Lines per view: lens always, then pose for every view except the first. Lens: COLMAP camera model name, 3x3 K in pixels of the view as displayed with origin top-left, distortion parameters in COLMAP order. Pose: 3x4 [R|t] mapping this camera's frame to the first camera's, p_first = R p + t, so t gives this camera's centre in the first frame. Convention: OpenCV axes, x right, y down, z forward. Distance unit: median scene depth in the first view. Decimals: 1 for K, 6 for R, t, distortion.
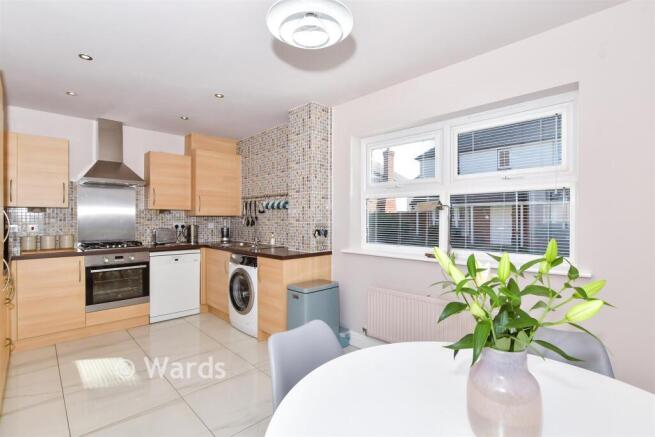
lens RADIAL K [[308.2, 0, 319.2], [0, 308.2, 217.3], [0, 0, 1]] dist [-0.018687, 0.000014]
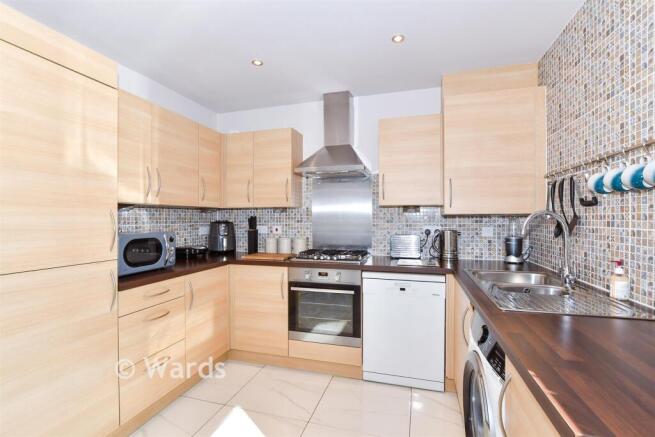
lens RADIAL K [[308.2, 0, 319.2], [0, 308.2, 217.3], [0, 0, 1]] dist [-0.018687, 0.000014]
pose [[0.494407, -0.003594, -0.869223, -0.024274], [0.009288, 0.999956, 0.001148, -0.002917], [0.869181, -0.008641, 0.494419, 0.531760]]
